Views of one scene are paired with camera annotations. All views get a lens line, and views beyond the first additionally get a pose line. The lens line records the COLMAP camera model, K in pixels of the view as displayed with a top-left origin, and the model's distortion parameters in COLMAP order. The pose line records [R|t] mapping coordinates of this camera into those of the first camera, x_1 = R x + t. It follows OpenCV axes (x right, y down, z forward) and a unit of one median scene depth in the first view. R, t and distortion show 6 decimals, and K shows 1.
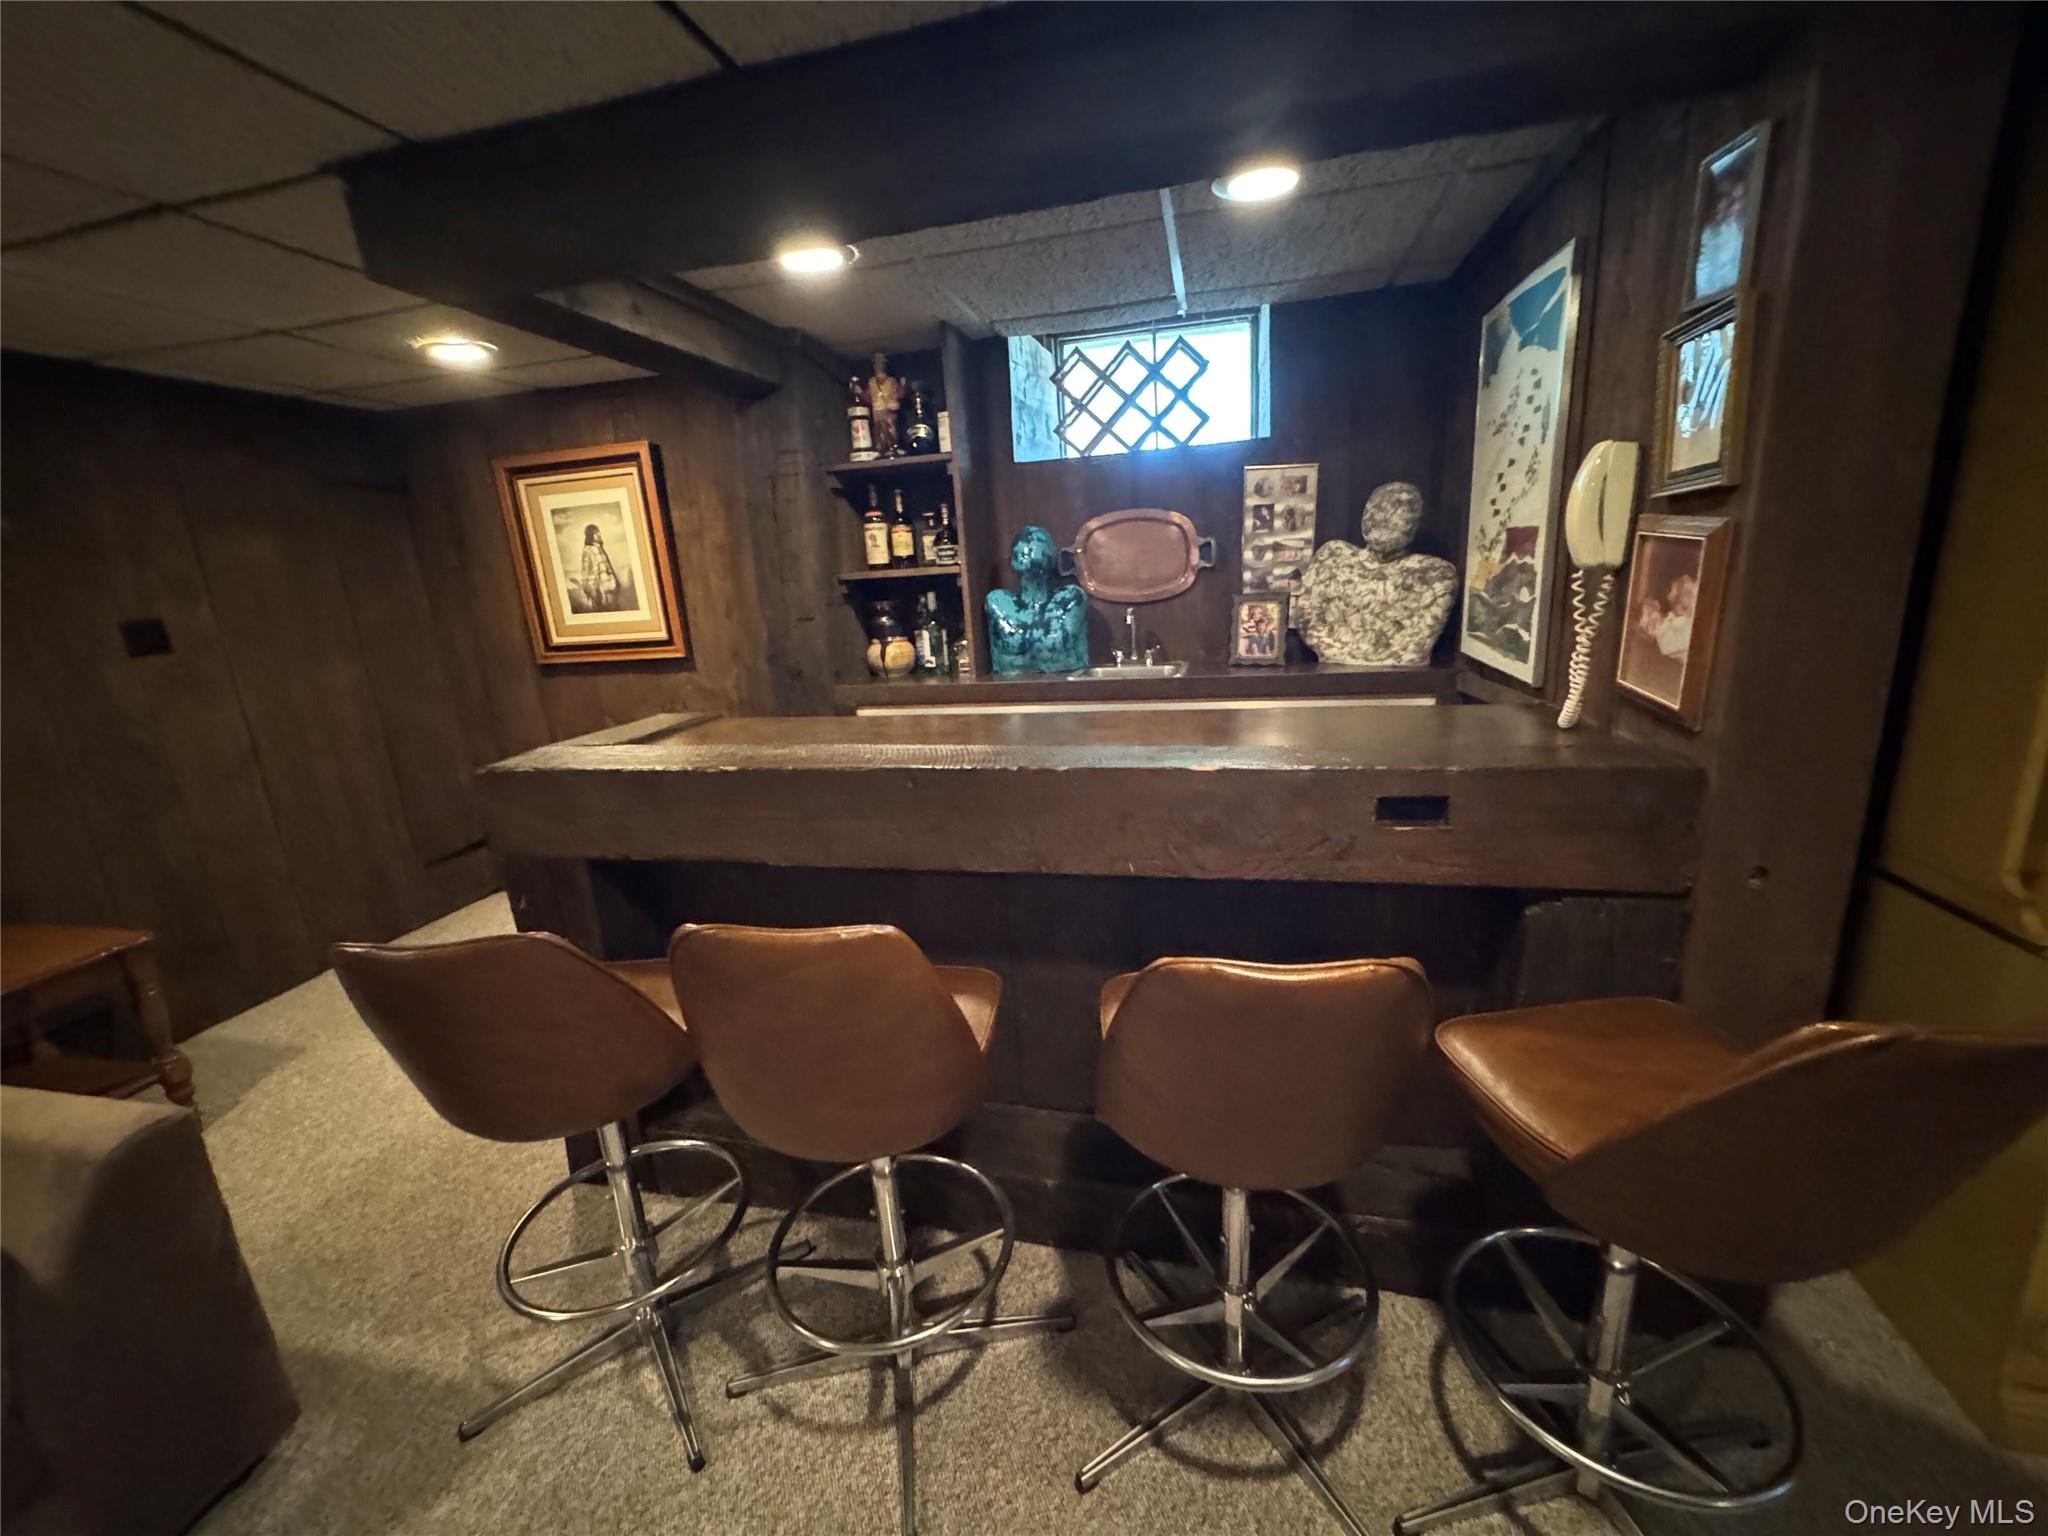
lens RADIAL K [[821.5, 0, 1024.7], [0, 821.5, 775.2], [0, 0, 1]] dist [-0.003997, 0.001234]
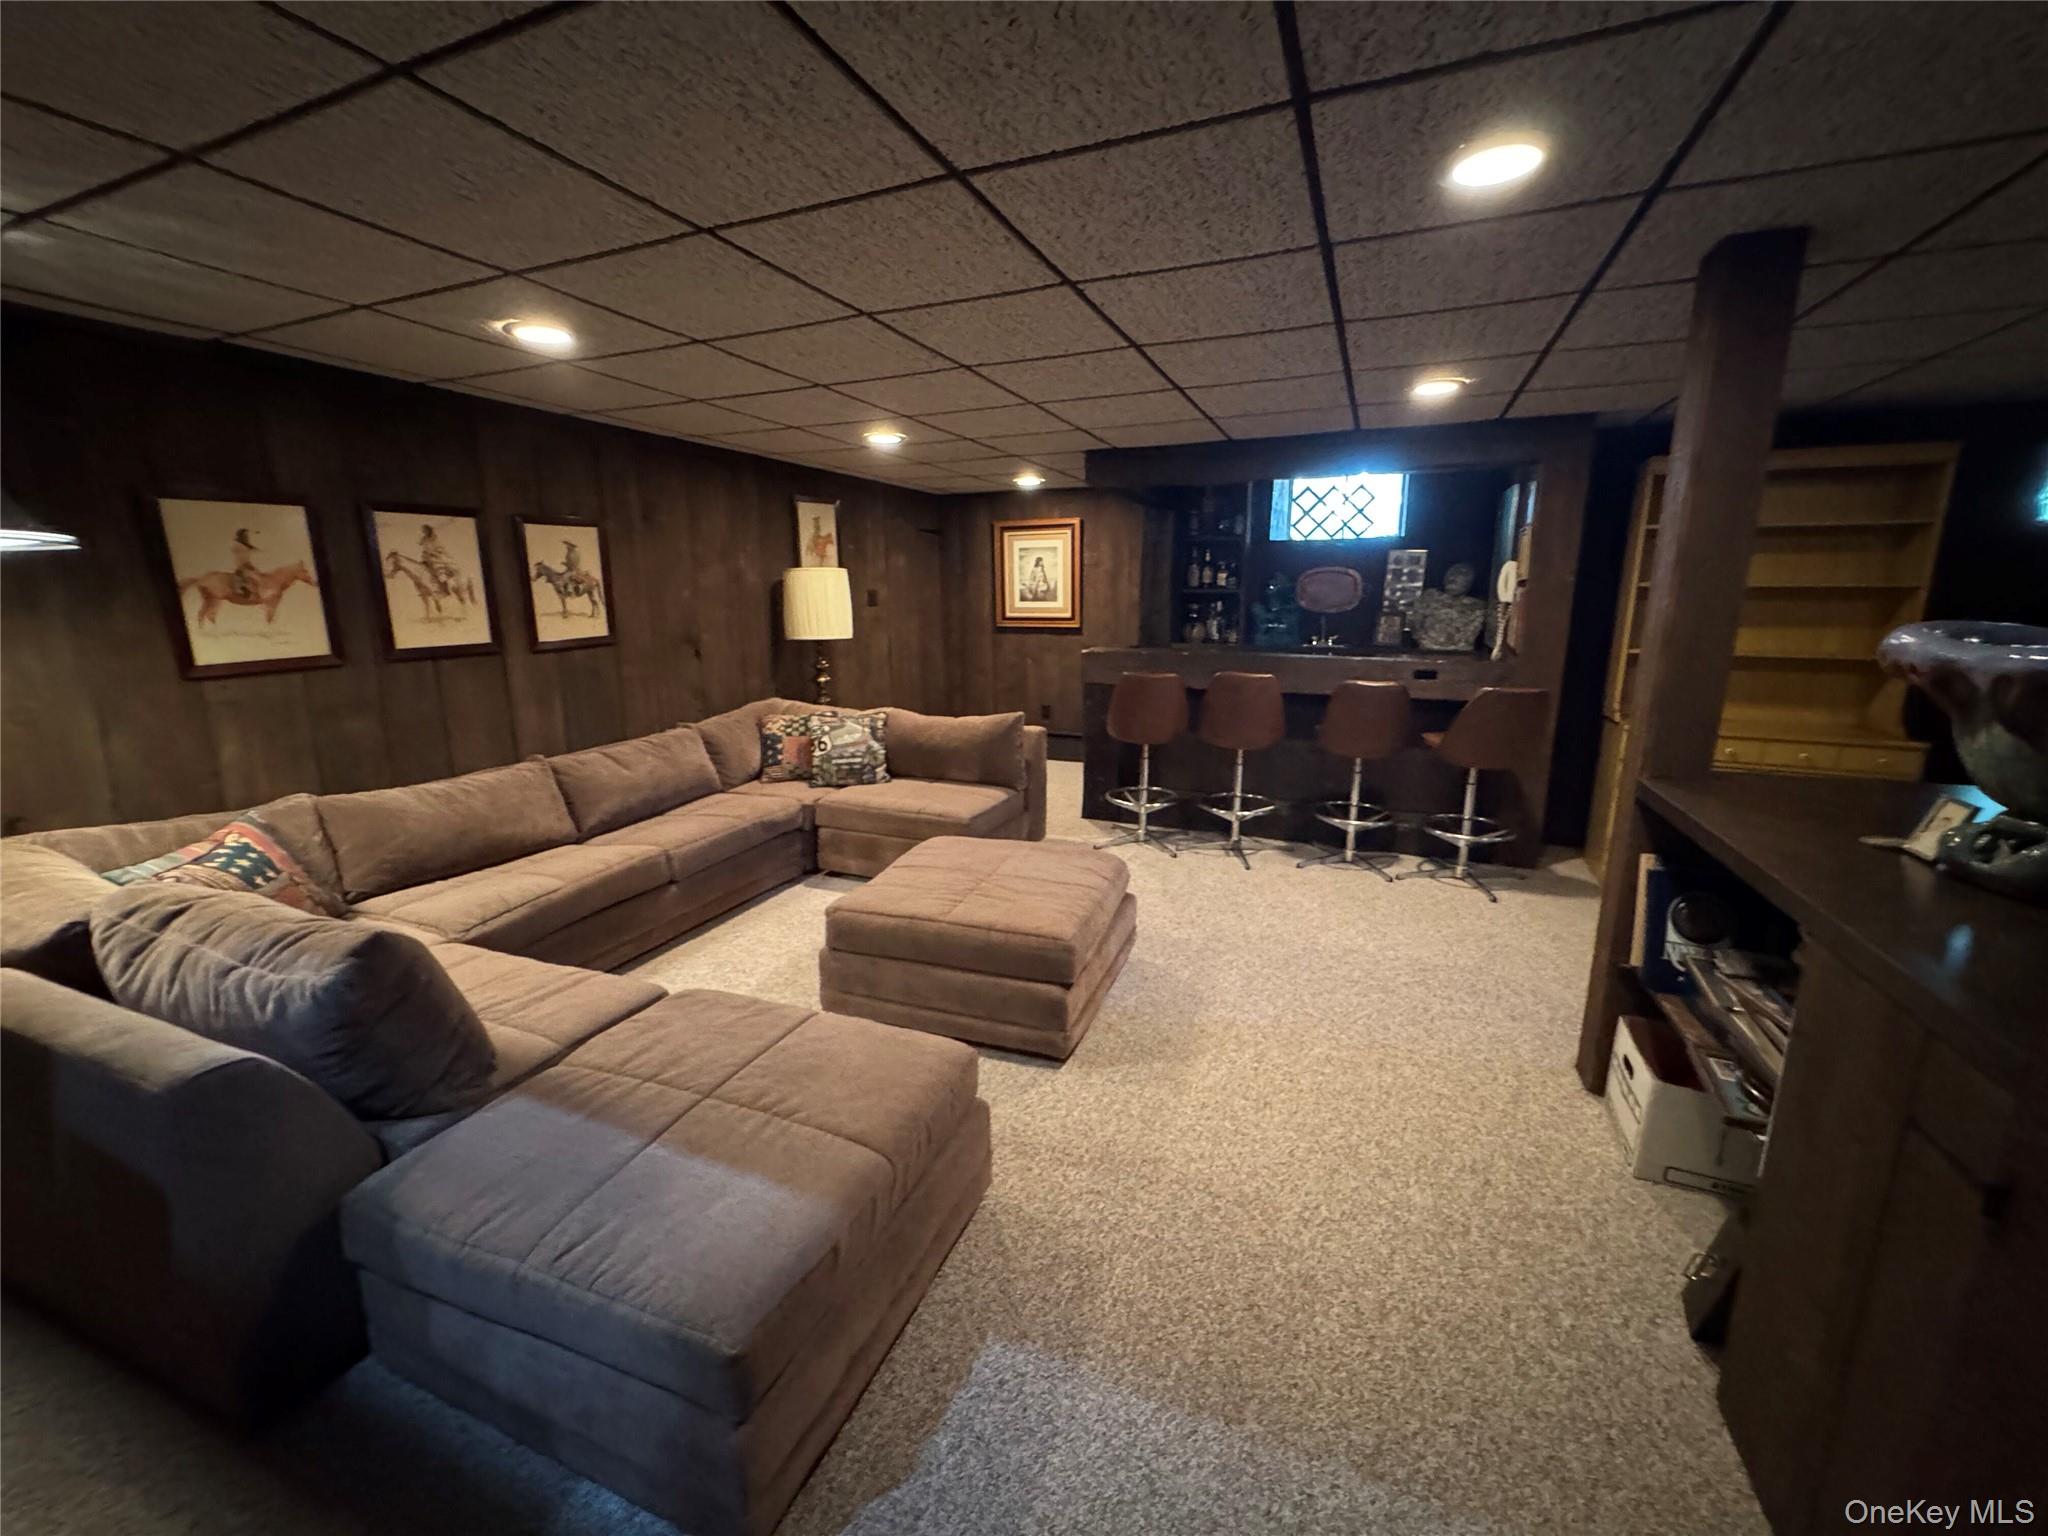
lens RADIAL K [[821.5, 0, 1022.0], [0, 821.5, 769.4], [0, 0, 1]] dist [-0.003997, 0.001234]
pose [[0.981683, 0.097793, -0.163509, -0.224012], [-0.103534, 0.994261, -0.026943, 0.292901], [0.159936, 0.043378, 0.986174, -1.050436]]
